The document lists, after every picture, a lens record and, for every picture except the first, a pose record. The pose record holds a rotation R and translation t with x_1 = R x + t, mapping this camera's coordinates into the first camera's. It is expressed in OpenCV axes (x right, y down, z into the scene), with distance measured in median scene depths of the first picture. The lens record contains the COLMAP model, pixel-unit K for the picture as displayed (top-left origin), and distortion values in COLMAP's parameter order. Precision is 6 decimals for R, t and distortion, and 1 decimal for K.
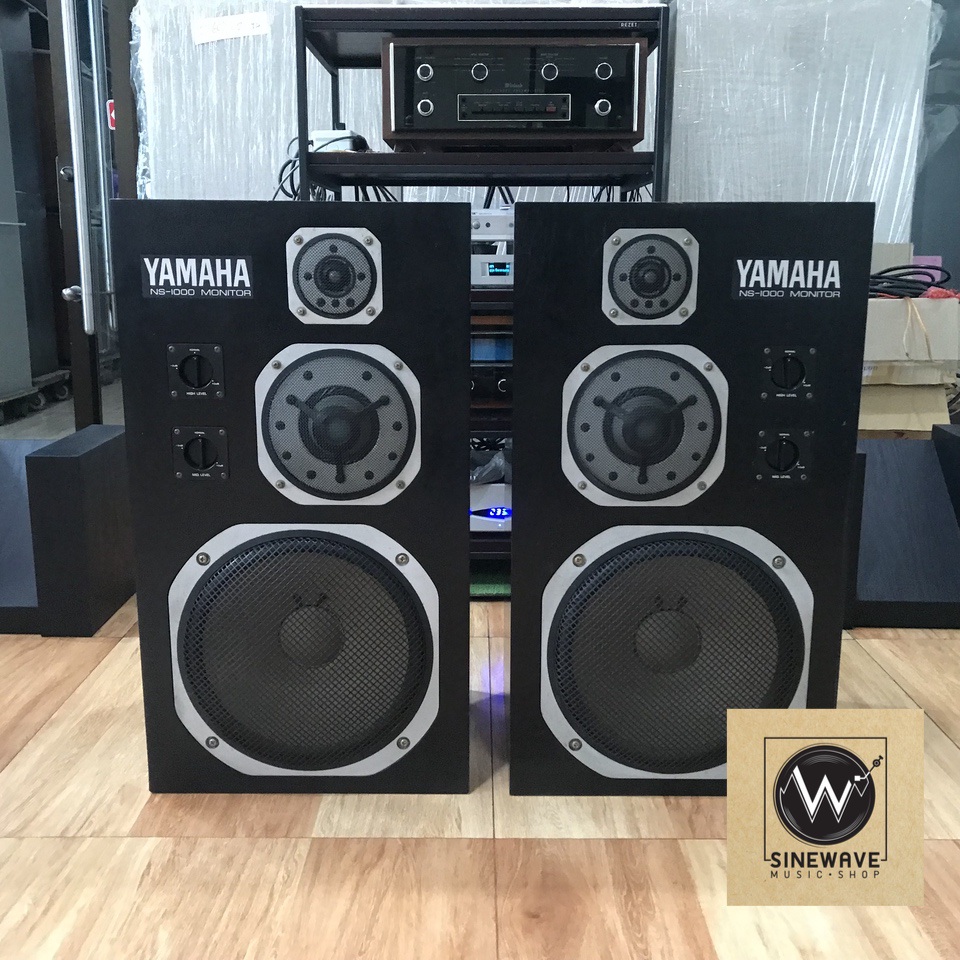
lens RADIAL K [[1068.9, 0, 481.2], [0, 1068.9, 476.9], [0, 0, 1]] dist [0.079879, -0.181235]
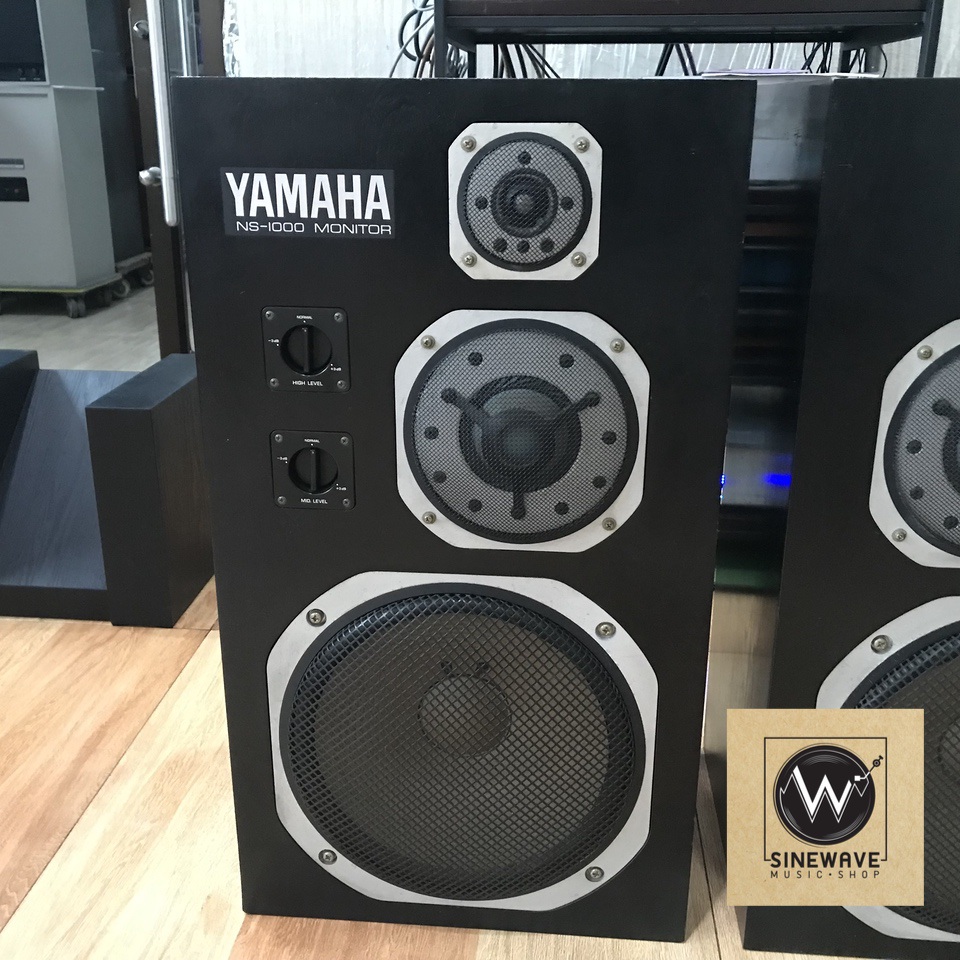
lens RADIAL K [[1076.5, 0, 480.0], [0, 1076.5, 480.0], [0, 0, 1]] dist [0.010055, 0.016458]
pose [[0.996336, 0.028743, -0.080549, -0.100892], [-0.018581, 0.992085, 0.124187, -0.098616], [0.083481, -0.122236, 0.988984, 0.338761]]
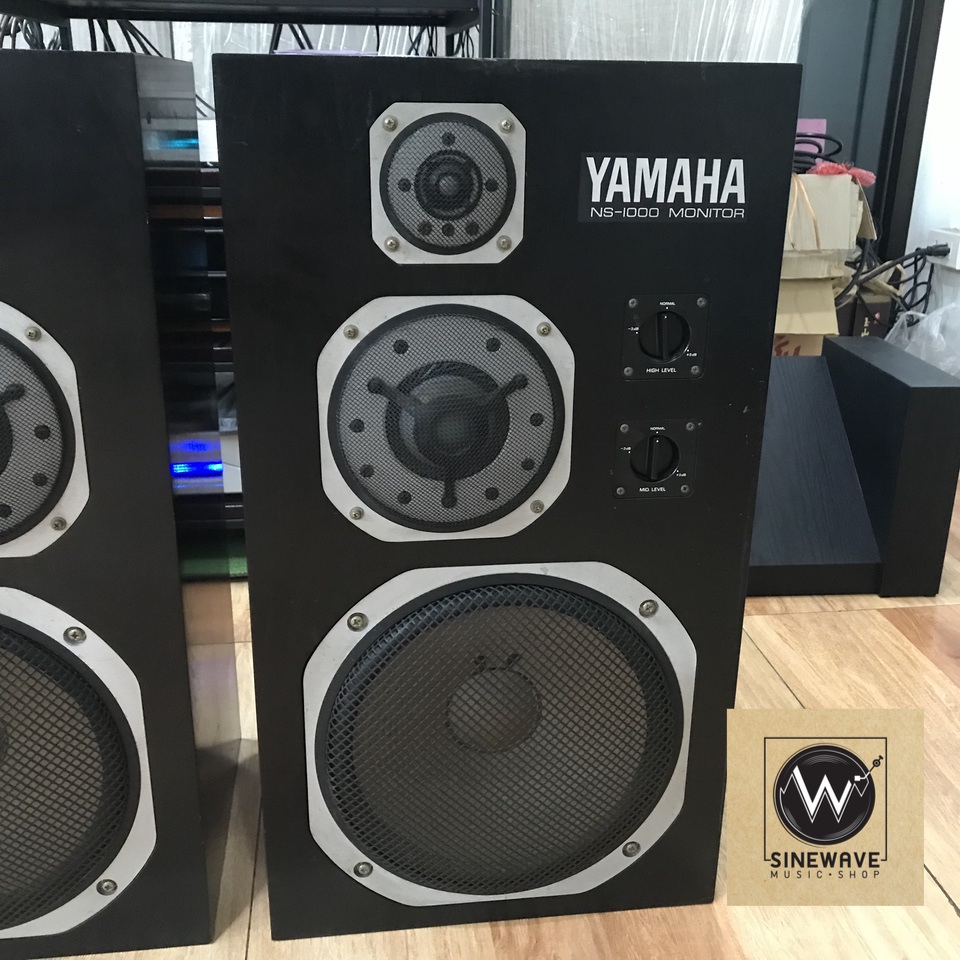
lens RADIAL K [[1068.9, 0, 481.2], [0, 1068.9, 476.9], [0, 0, 1]] dist [0.079879, -0.181235]
pose [[0.991897, -0.034055, 0.122399, 0.089994], [0.017512, 0.990857, 0.133775, -0.097264], [-0.125836, -0.130547, 0.983424, 0.352372]]
